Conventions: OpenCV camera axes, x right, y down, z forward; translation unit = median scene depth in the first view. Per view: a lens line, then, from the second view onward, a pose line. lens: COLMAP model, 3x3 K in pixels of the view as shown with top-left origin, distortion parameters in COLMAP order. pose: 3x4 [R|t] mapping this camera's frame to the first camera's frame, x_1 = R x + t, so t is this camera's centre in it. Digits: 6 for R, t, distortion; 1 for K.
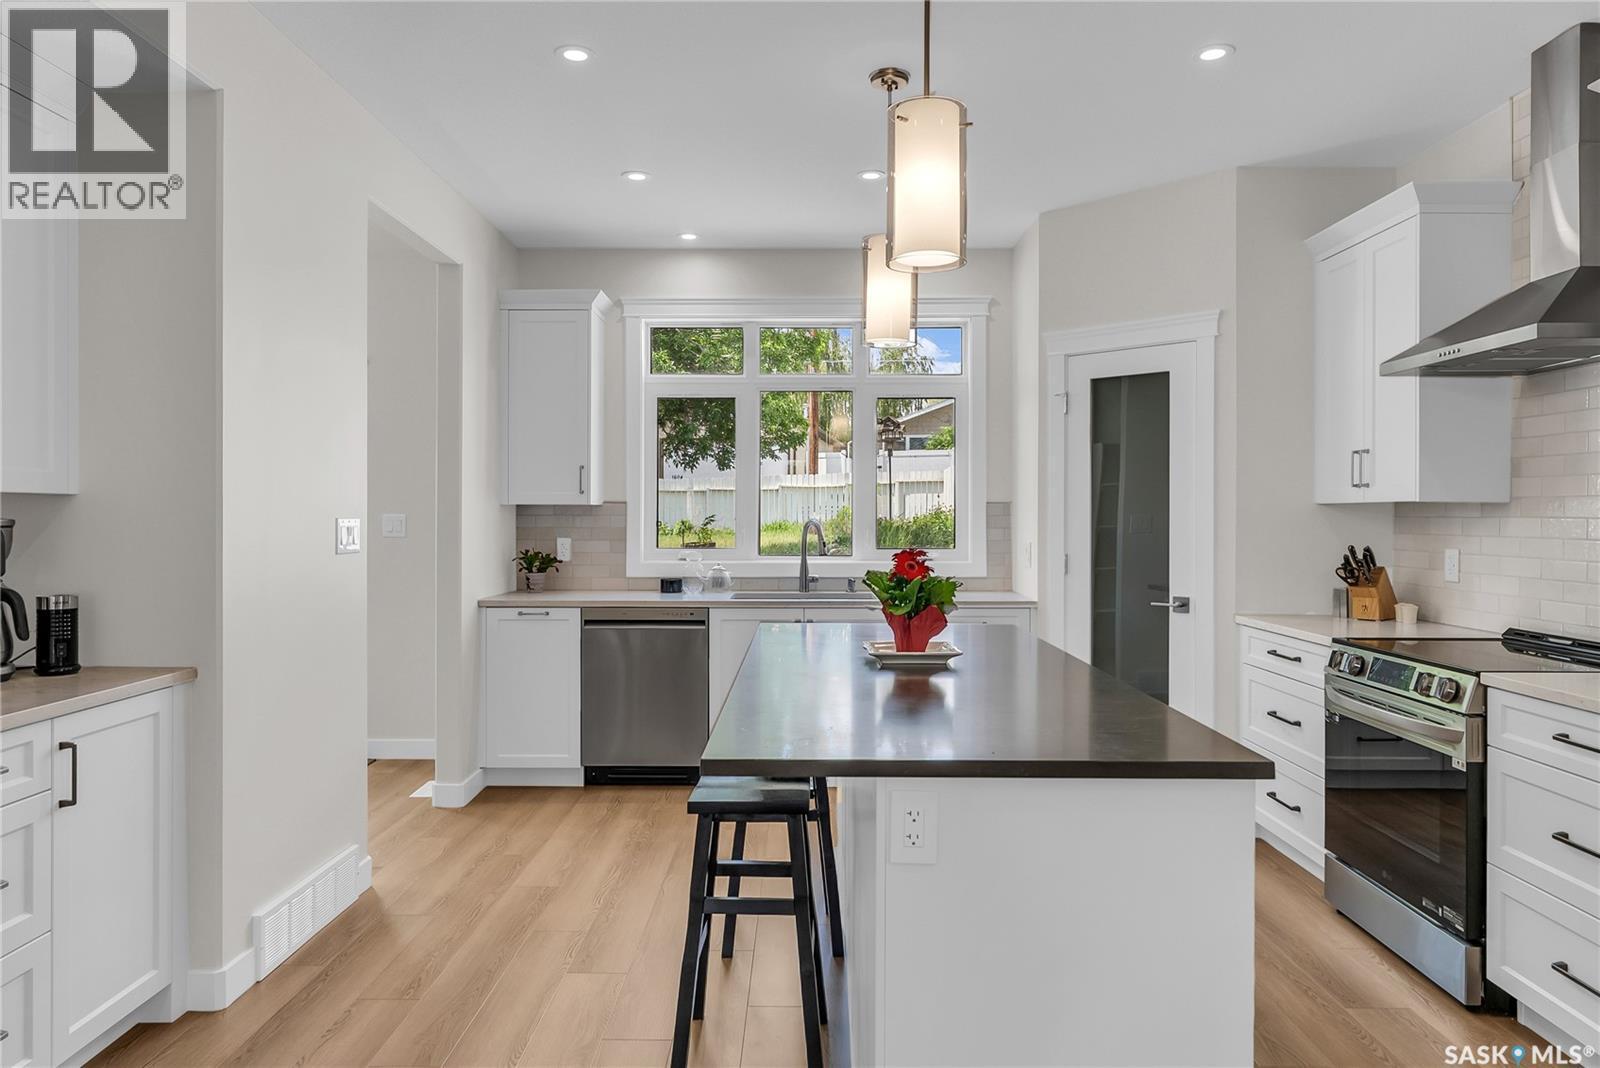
lens RADIAL K [[1036.7, 0, 796.7], [0, 1036.7, 522.9], [0, 0, 1]] dist [-0.007592, 0.004104]
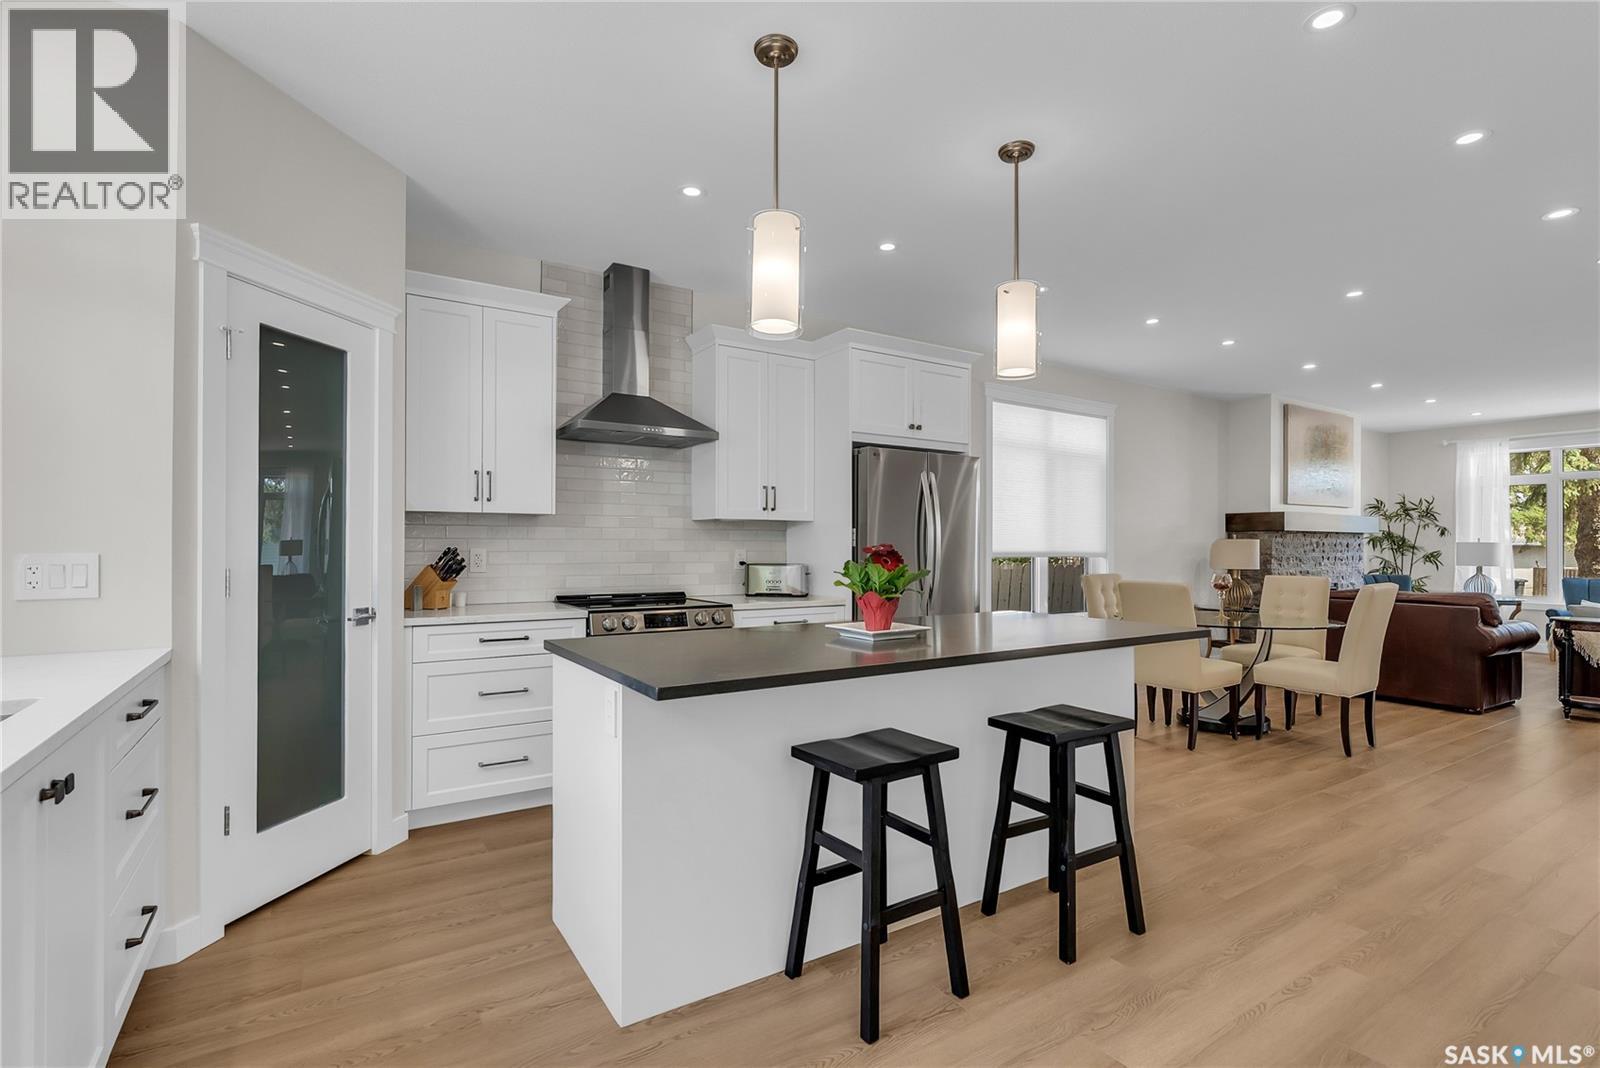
lens RADIAL K [[743.5, 0, 795.6], [0, 743.5, 541.8], [0, 0, 1]] dist [-0.005072, 0.000820]
pose [[-0.543106, 0.001938, 0.839662, -0.368011], [0.002783, 0.999996, -0.000507, 0.015355], [-0.839660, 0.002062, -0.543109, 1.018935]]
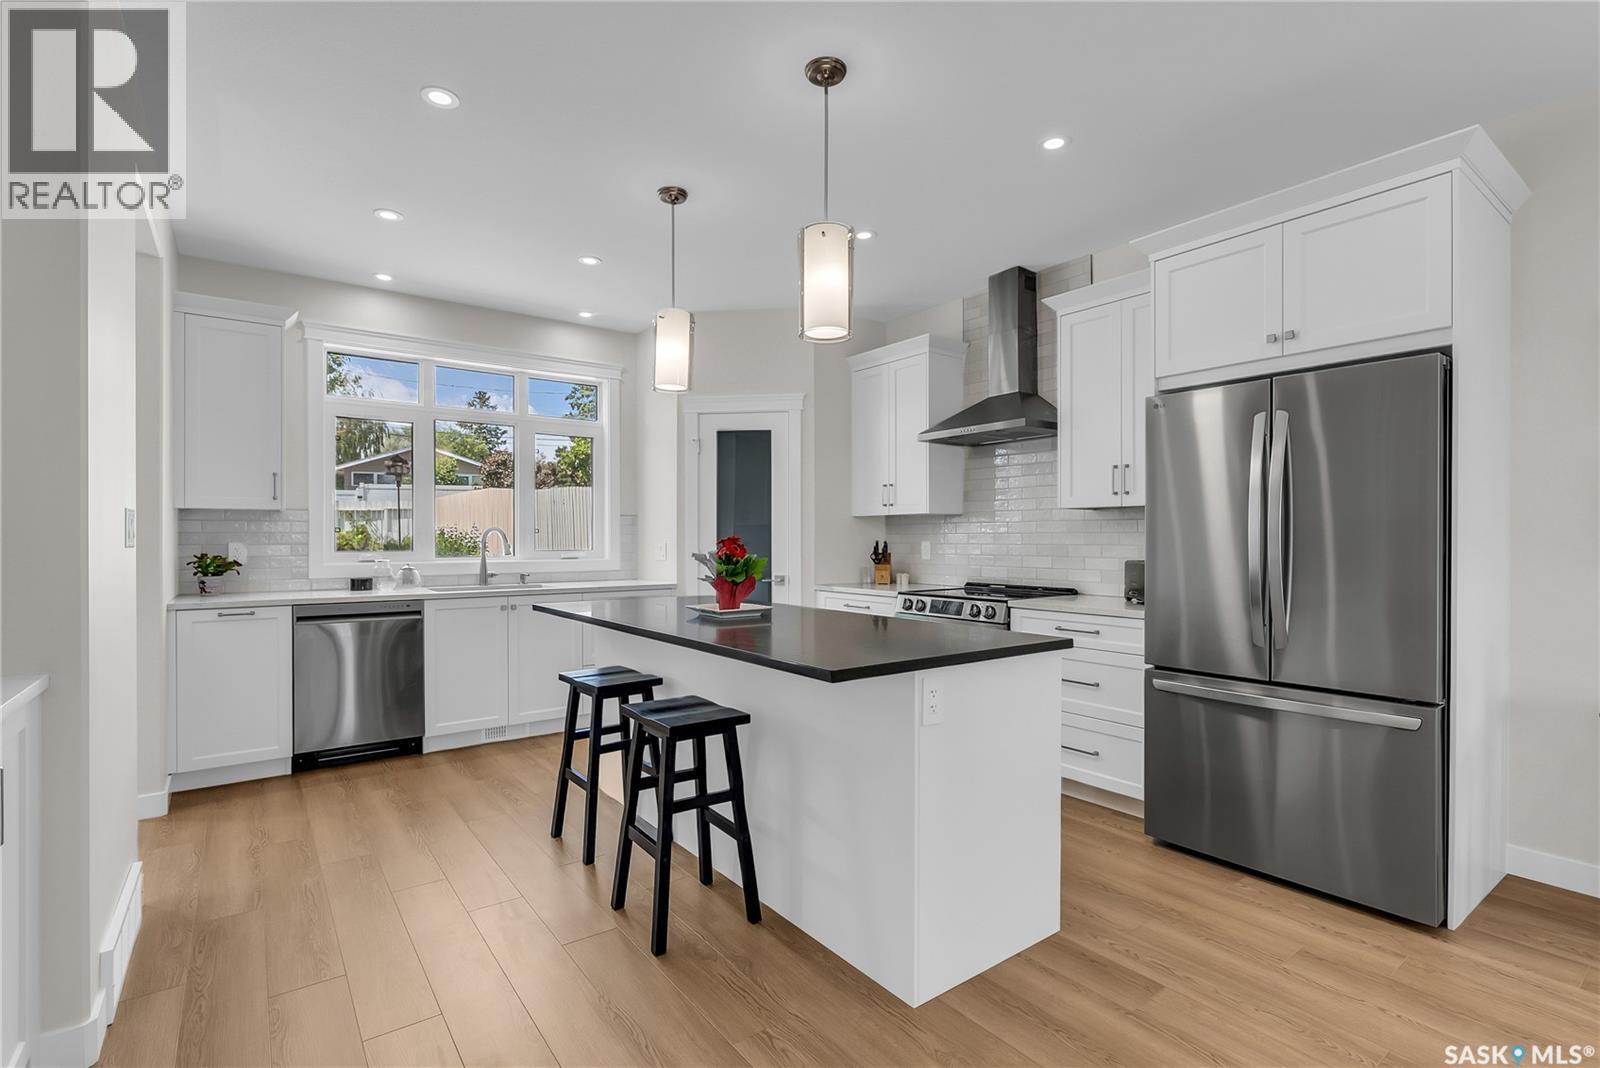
lens RADIAL K [[743.5, 0, 792.1], [0, 743.5, 543.7], [0, 0, 1]] dist [-0.005072, 0.000820]
pose [[0.800521, -0.005234, 0.599281, -0.280106], [0.005714, 0.999983, 0.001101, 0.022392], [-0.599277, 0.002543, 0.800538, 0.092254]]
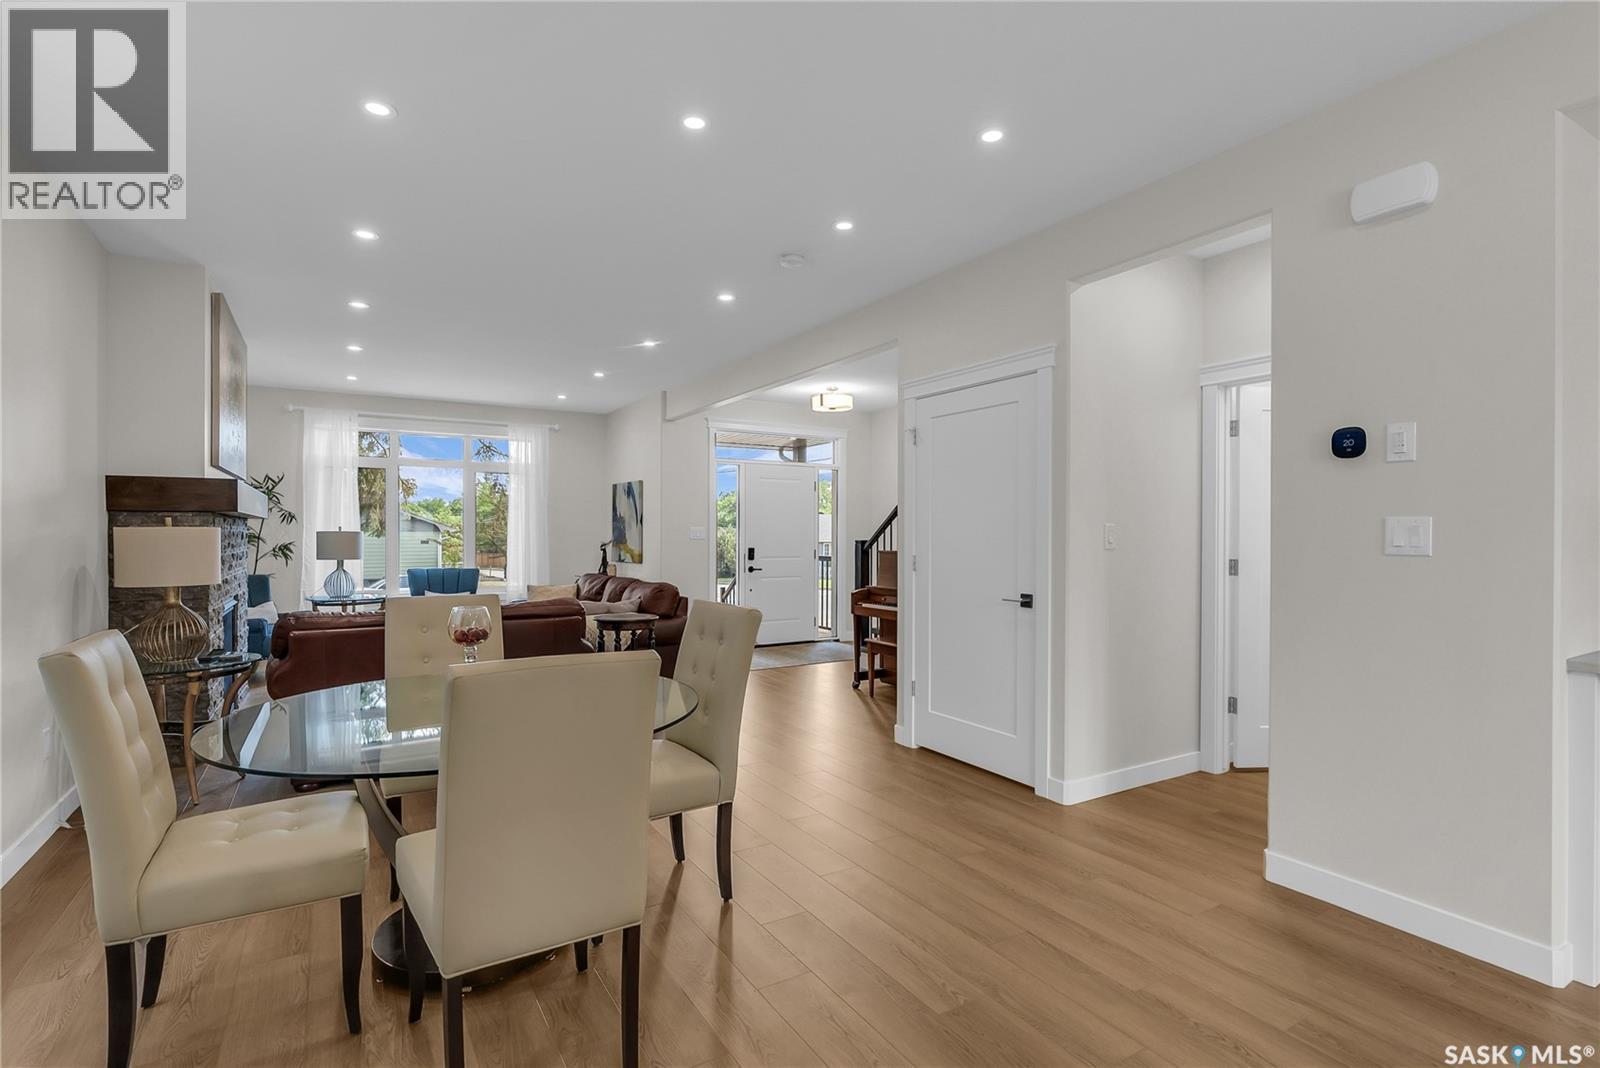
lens RADIAL K [[770.1, 0, 791.1], [0, 770.1, 539.2], [0, 0, 1]] dist [-0.010189, 0.001498]
pose [[-0.857061, 0.000377, -0.515215, 0.312342], [-0.006905, 0.999902, 0.012219, 0.010292], [0.515168, 0.014030, -0.856974, 0.421758]]
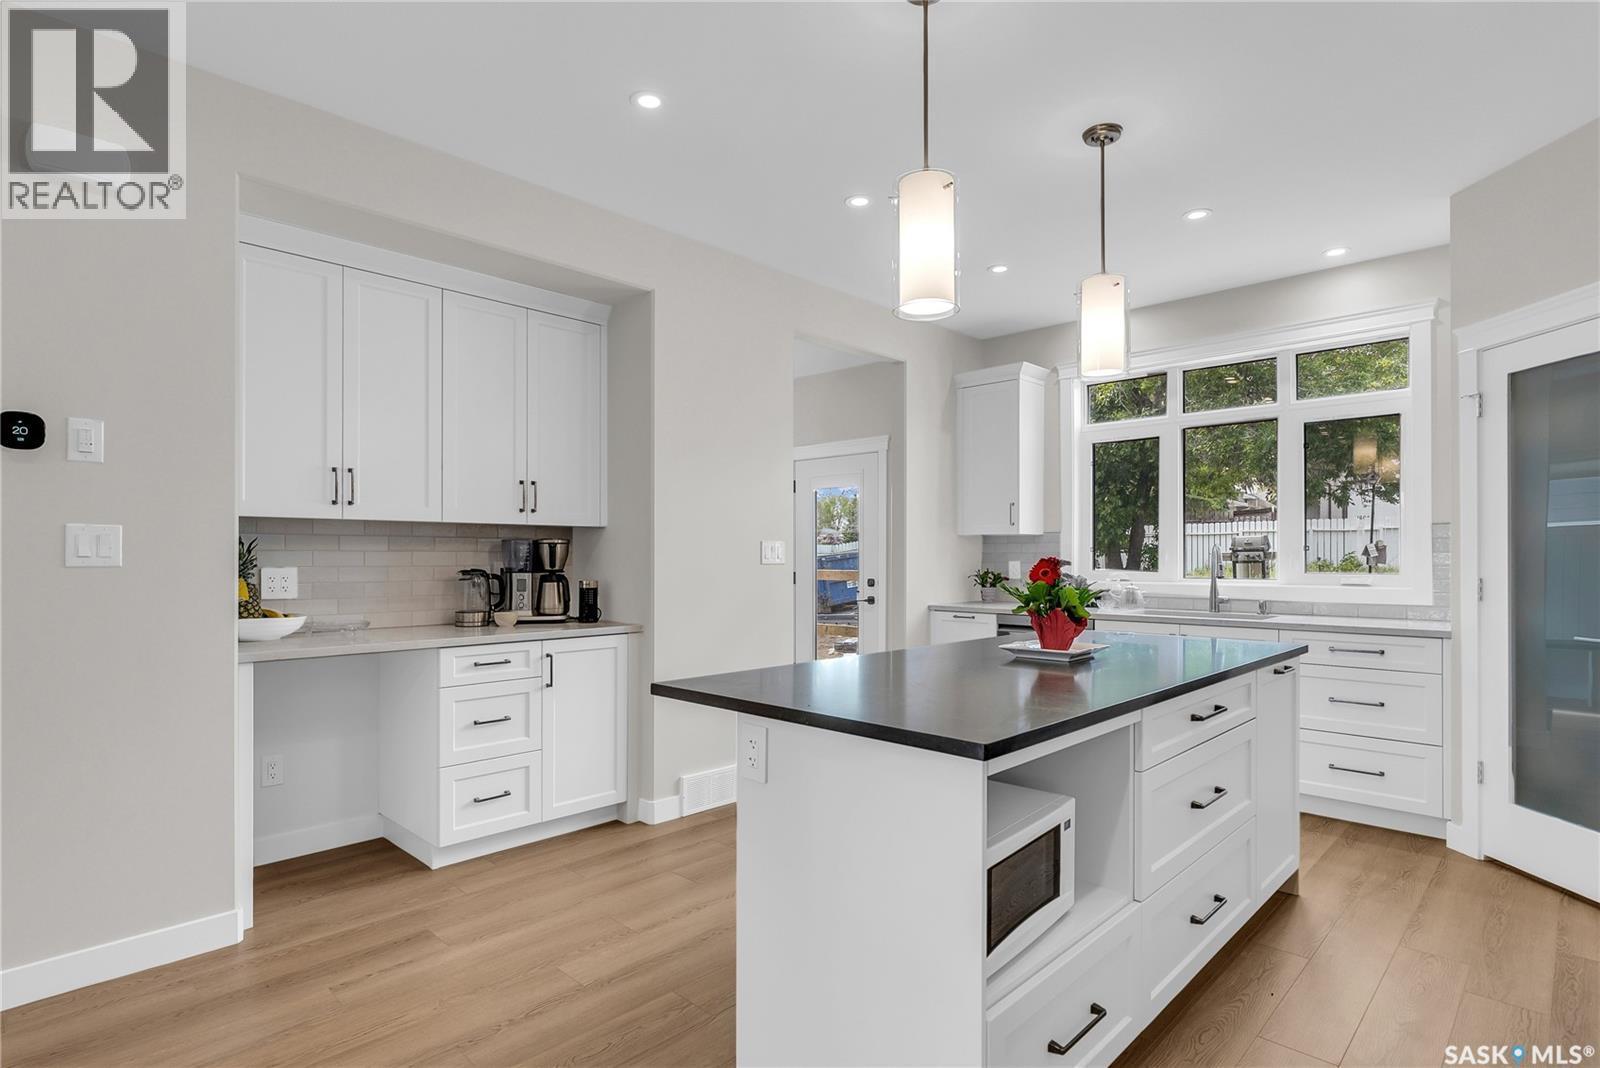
lens RADIAL K [[818.1, 0, 789.1], [0, 818.1, 553.8], [0, 0, 1]] dist [-0.010665, -0.000528]
pose [[0.718056, -0.003380, -0.695977, 0.340310], [-0.004551, 0.999944, -0.009552, 0.020311], [0.695970, 0.010026, 0.718001, 0.112720]]
